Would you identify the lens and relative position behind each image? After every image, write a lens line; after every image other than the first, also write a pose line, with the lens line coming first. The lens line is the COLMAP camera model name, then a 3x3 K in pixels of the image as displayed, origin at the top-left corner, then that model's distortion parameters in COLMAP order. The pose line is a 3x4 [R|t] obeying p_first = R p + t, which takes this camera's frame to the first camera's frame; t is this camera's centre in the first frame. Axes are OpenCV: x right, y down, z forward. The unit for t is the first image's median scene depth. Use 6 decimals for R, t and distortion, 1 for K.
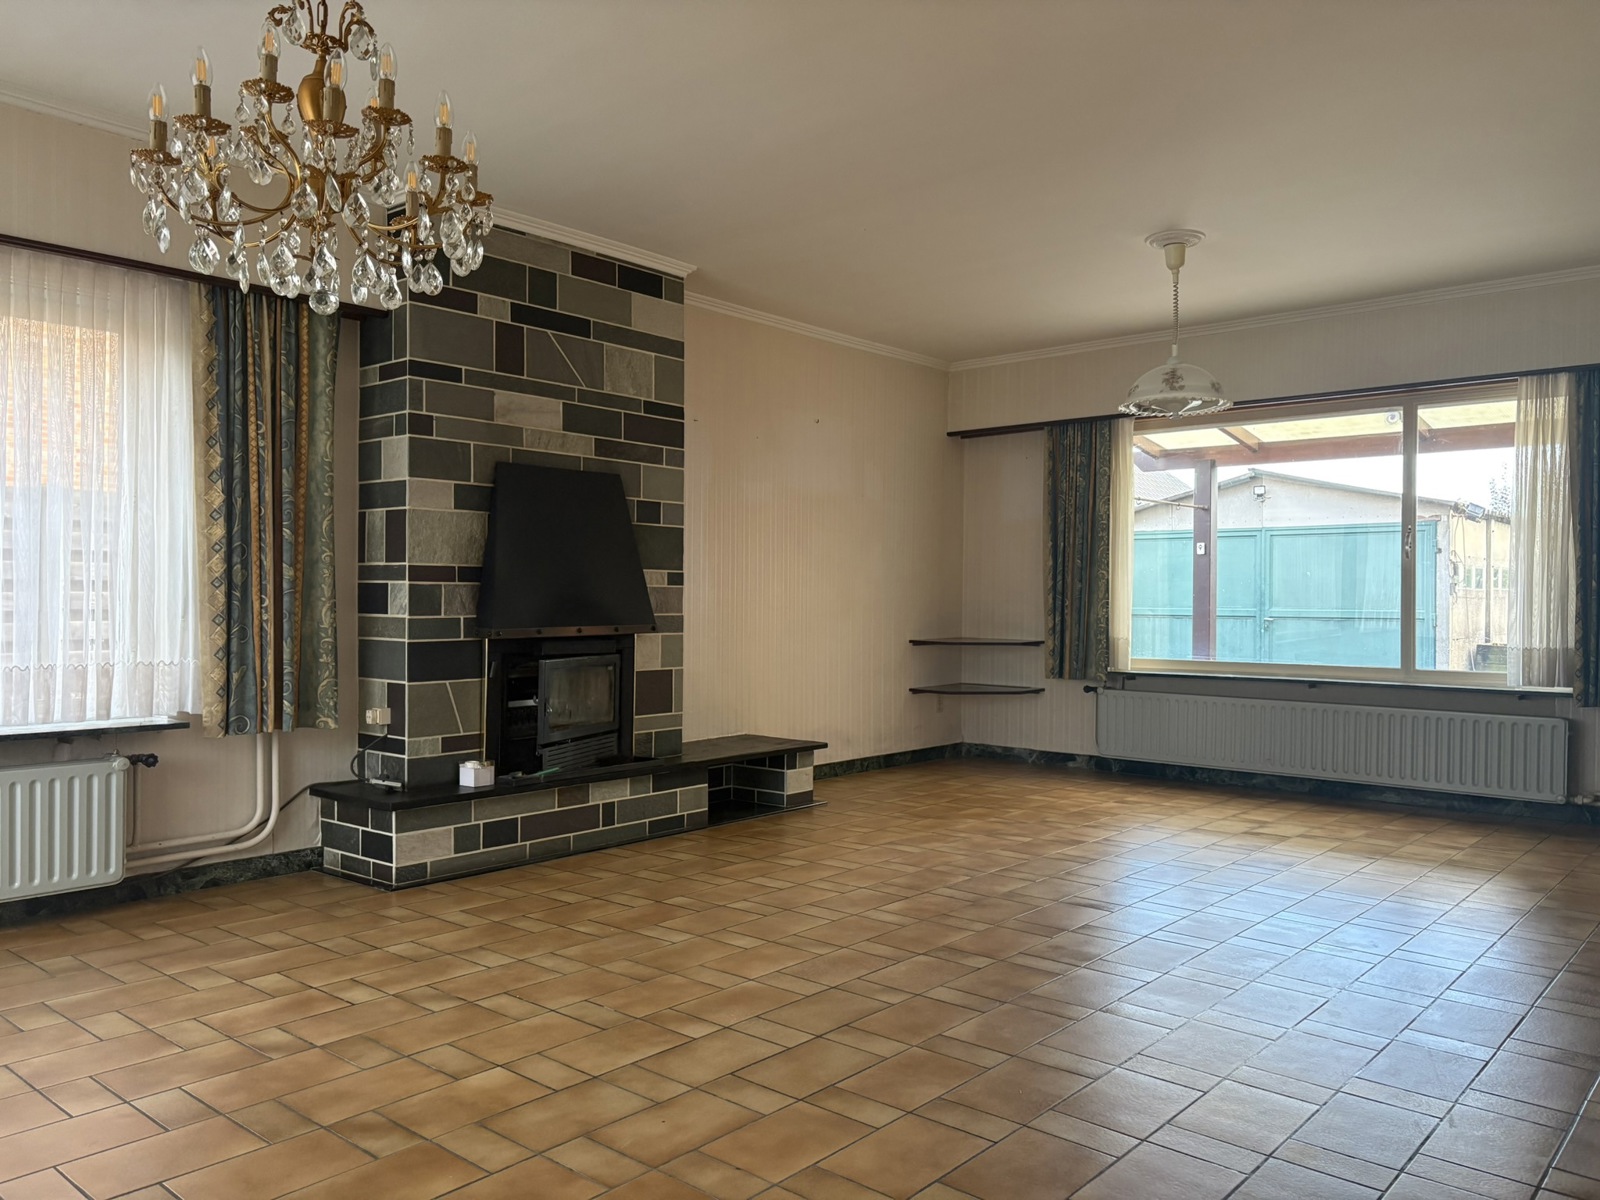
lens RADIAL K [[1206.4, 0, 813.7], [0, 1206.4, 603.4], [0, 0, 1]] dist [0.056092, -0.049726]
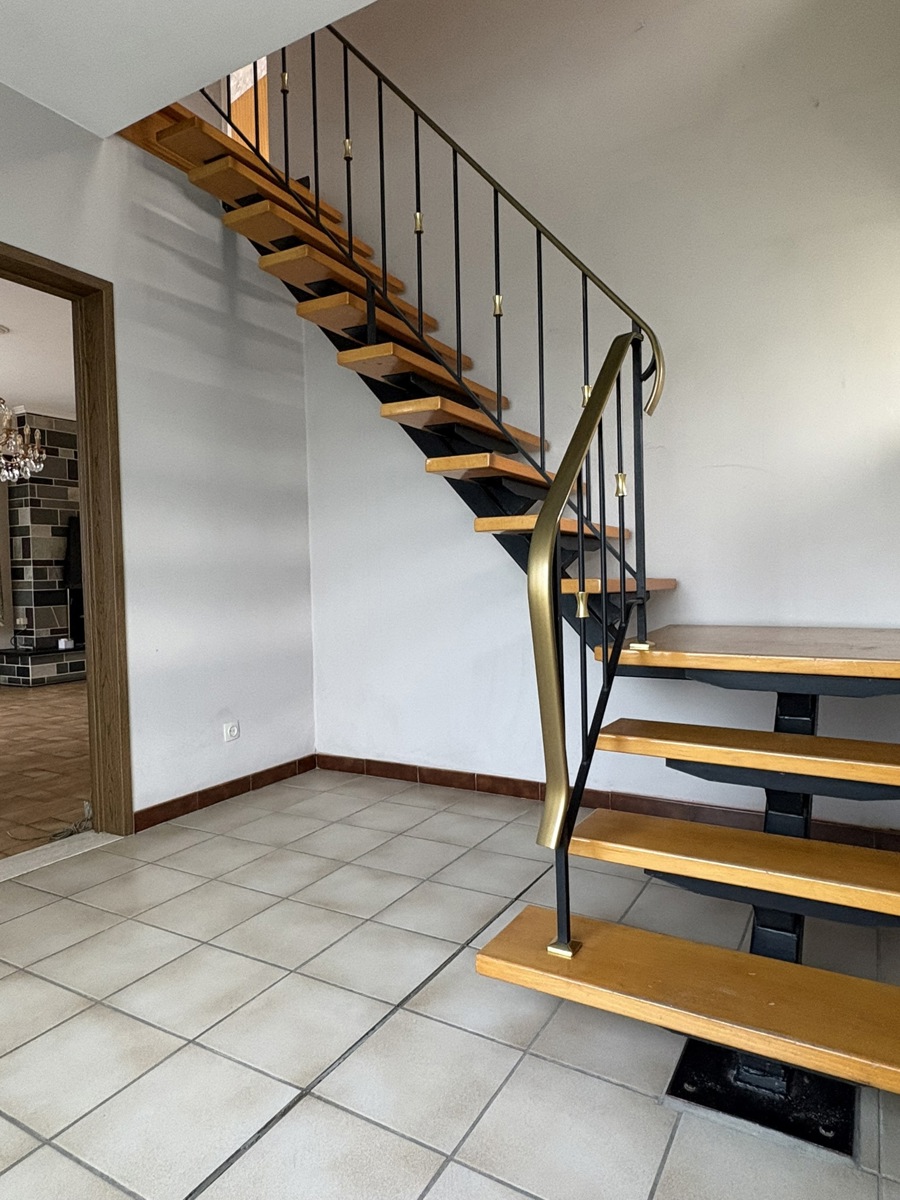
lens RADIAL K [[737.2, 0, 452.5], [0, 737.2, 592.6], [0, 0, 1]] dist [0.008984, 0.004415]
pose [[0.985701, -0.030359, 0.165746, 0.256960], [0.025756, 0.999222, 0.029851, 0.012206], [-0.166523, -0.025155, 0.985717, -0.626412]]
